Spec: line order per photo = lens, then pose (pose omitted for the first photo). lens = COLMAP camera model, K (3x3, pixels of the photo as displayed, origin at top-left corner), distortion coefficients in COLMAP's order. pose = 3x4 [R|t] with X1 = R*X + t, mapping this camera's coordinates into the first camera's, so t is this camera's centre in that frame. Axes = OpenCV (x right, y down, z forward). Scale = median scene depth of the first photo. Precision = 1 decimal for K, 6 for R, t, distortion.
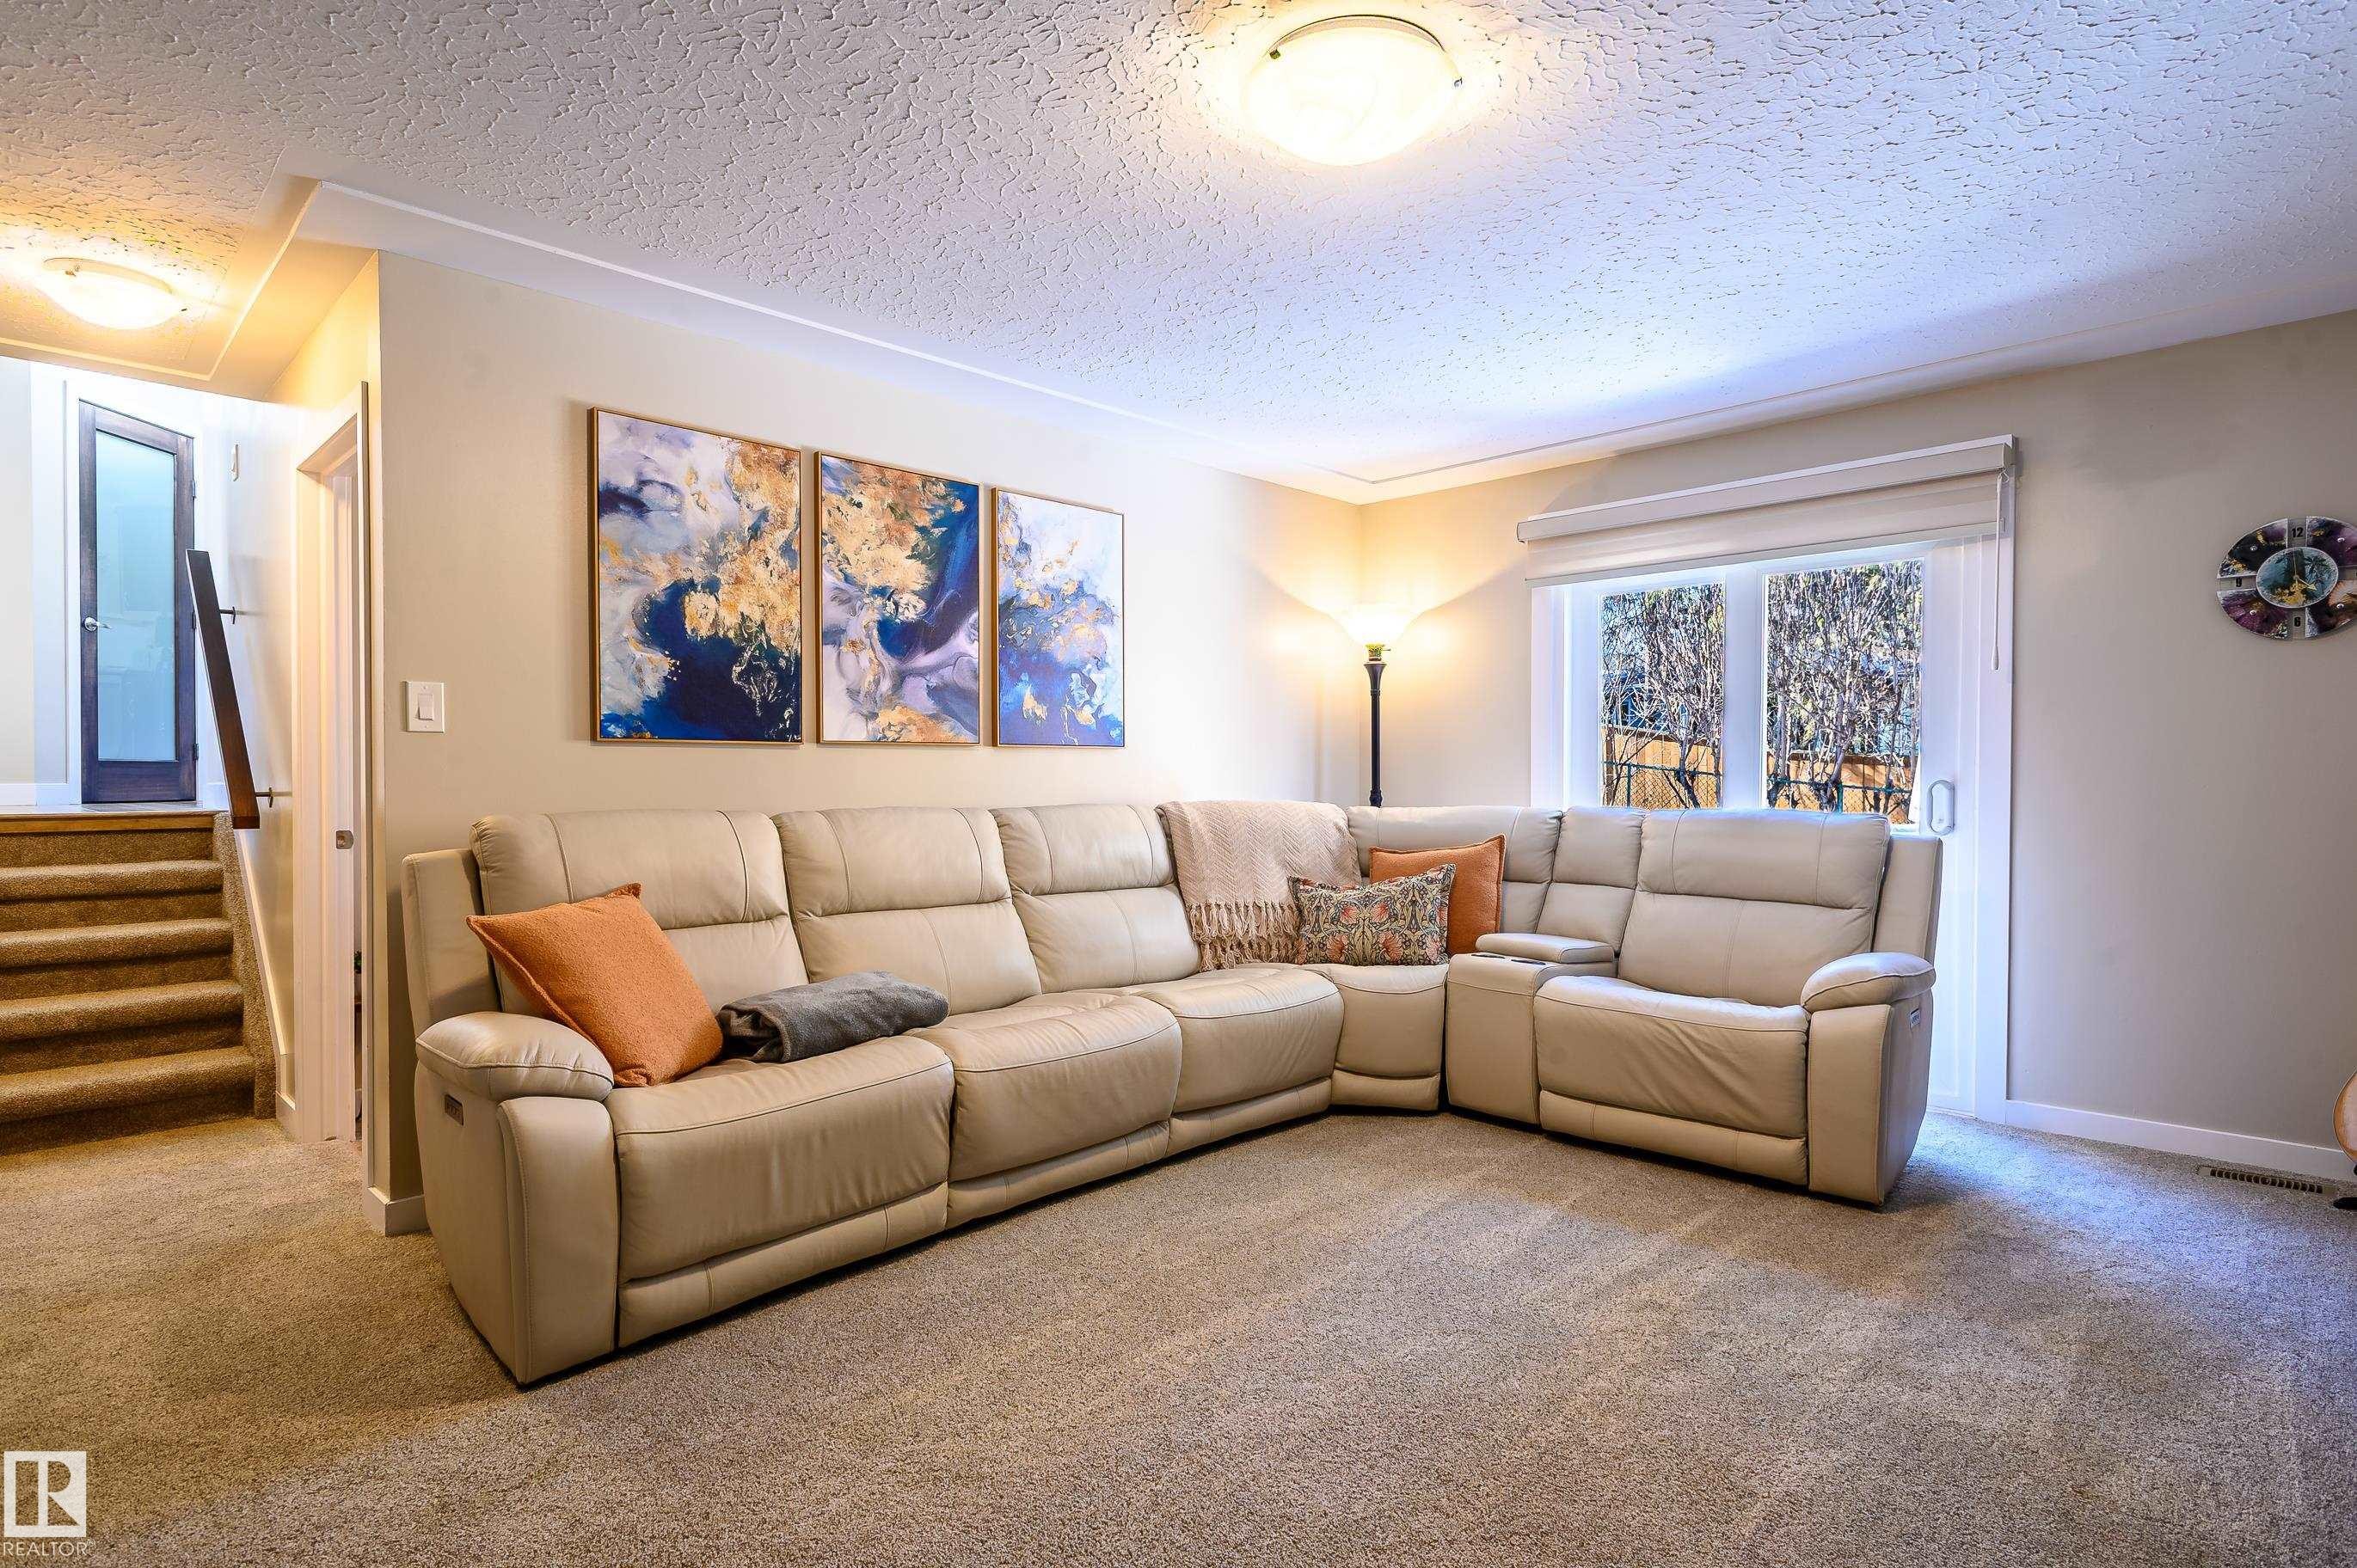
lens RADIAL K [[1202.6, 0, 1177.3], [0, 1202.6, 786.8], [0, 0, 1]] dist [0.016851, 0.000482]
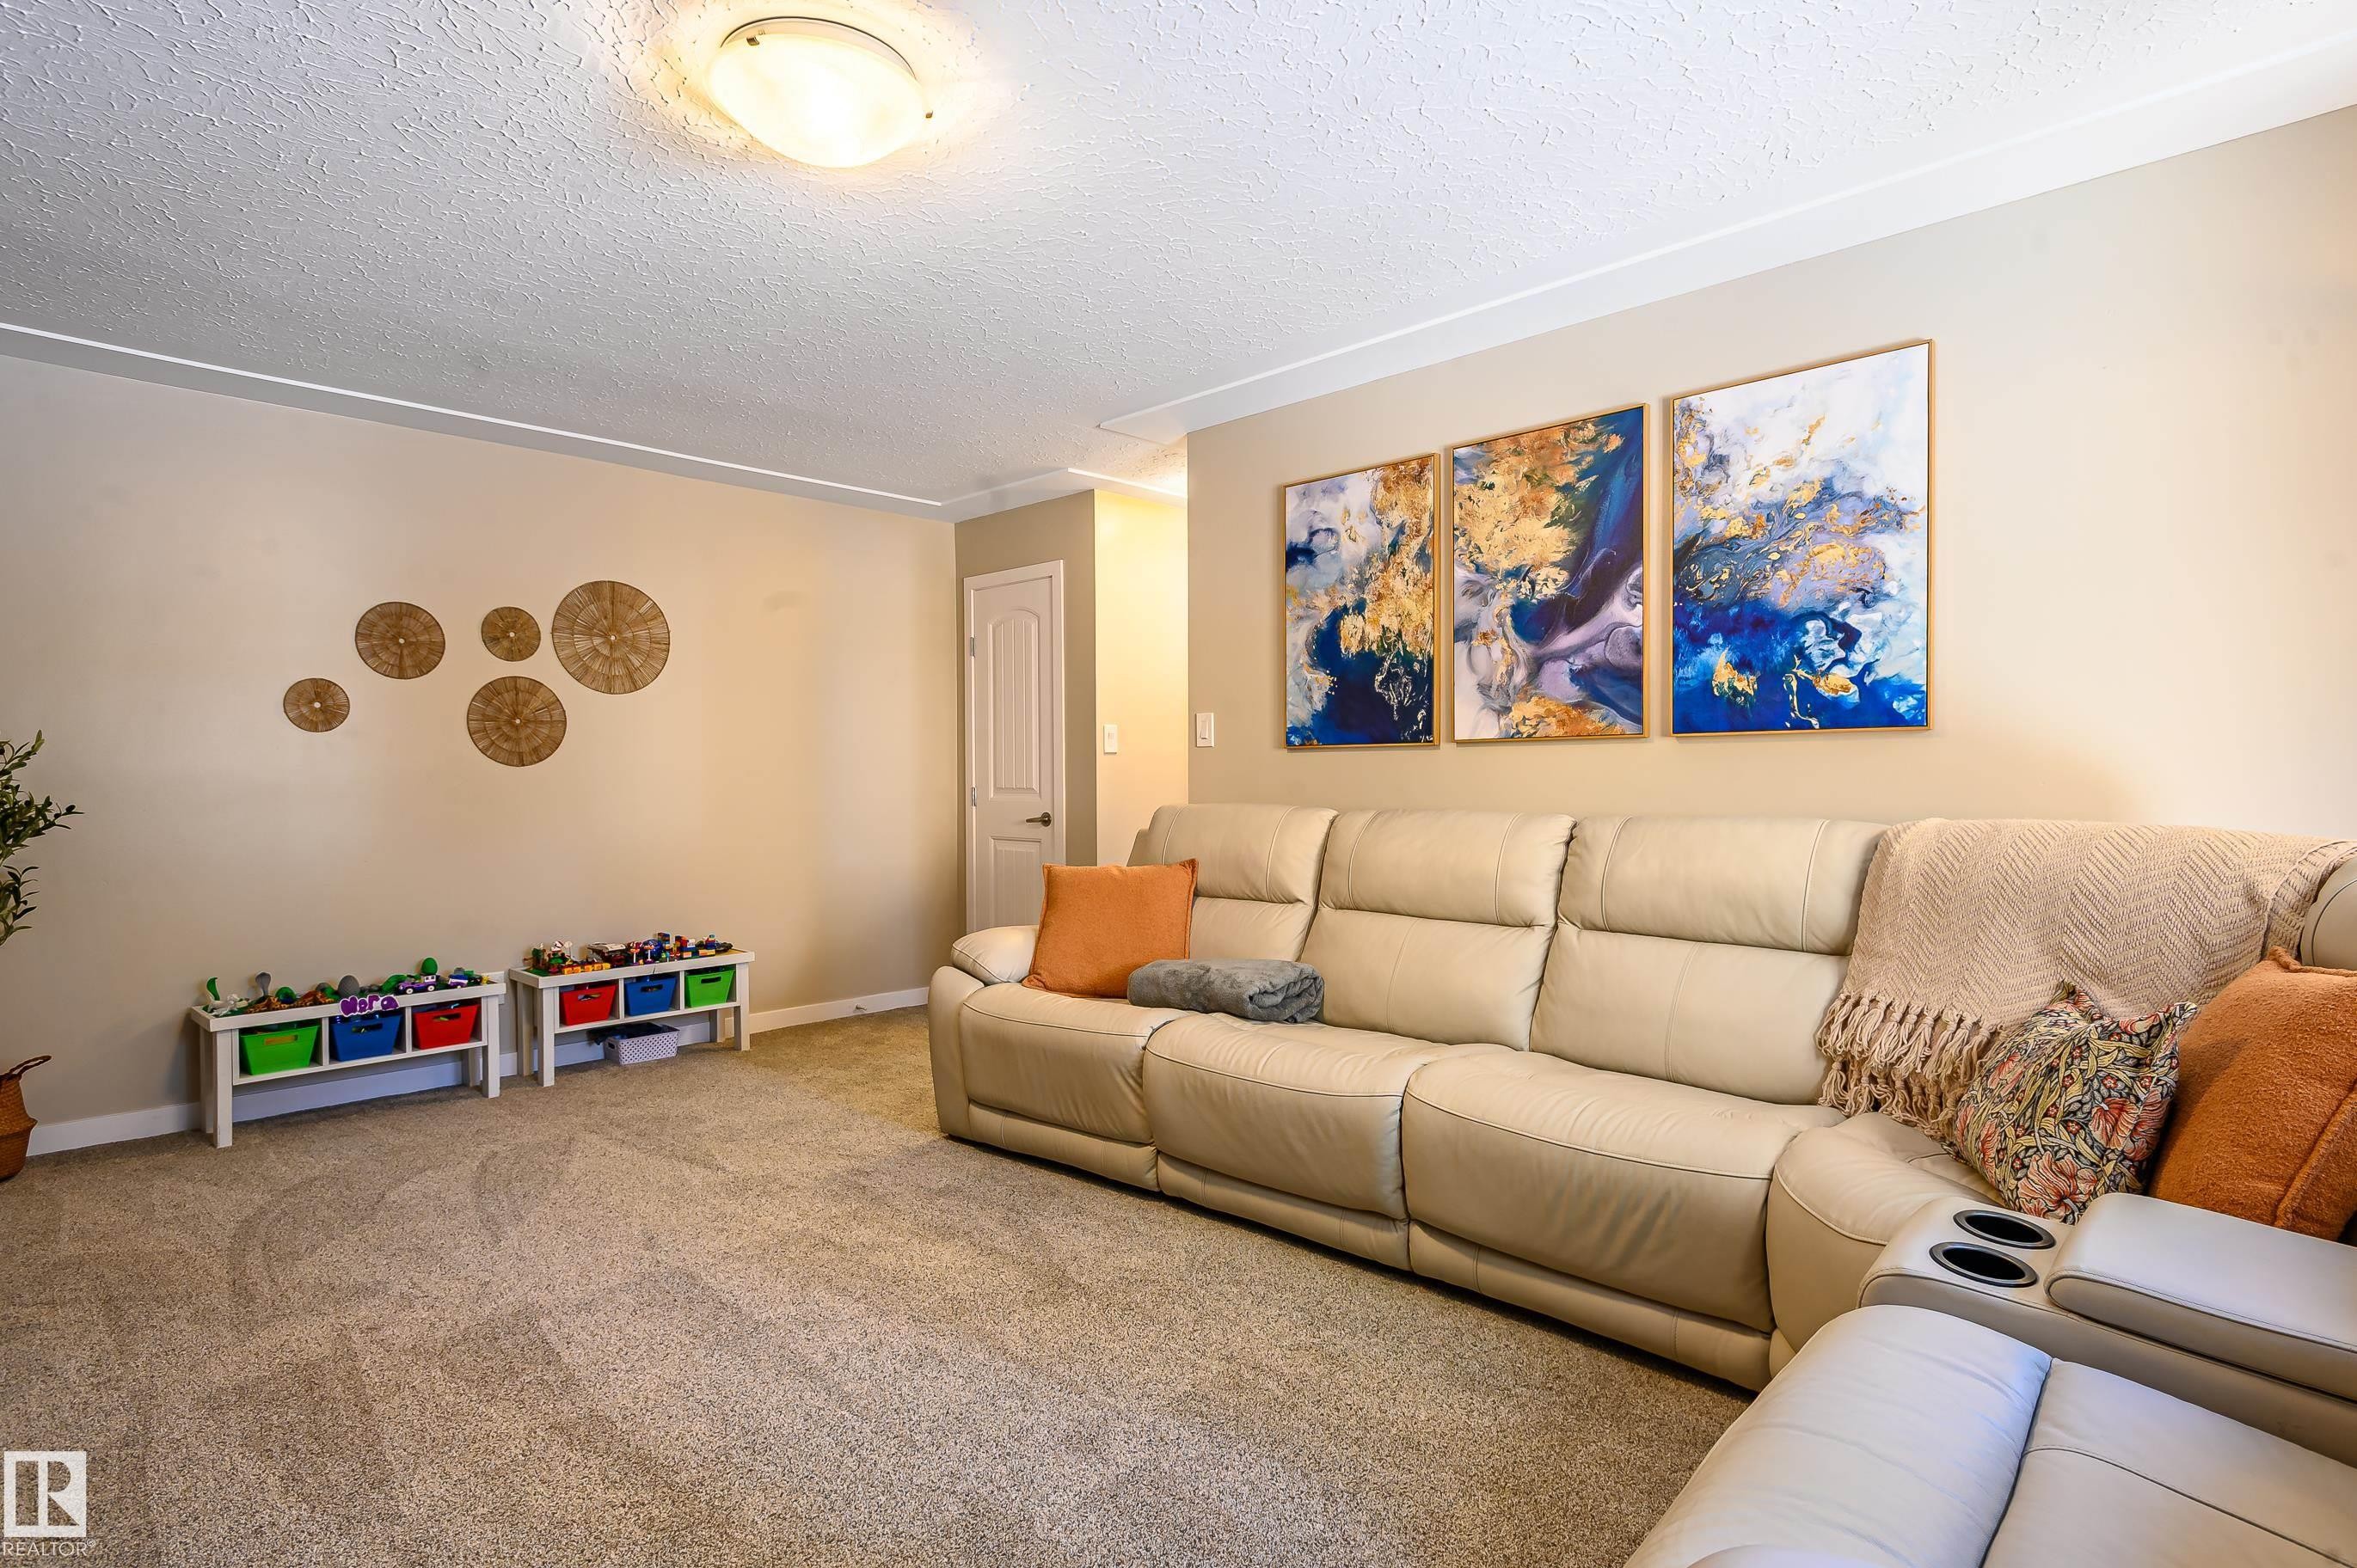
lens RADIAL K [[1202.6, 0, 1177.2], [0, 1202.6, 783.6], [0, 0, 1]] dist [0.016851, 0.000482]
pose [[0.028312, 0.005468, -0.999584, 0.668115], [-0.005704, 0.999970, 0.005309, -0.006604], [0.999583, 0.005552, 0.028343, 0.732606]]
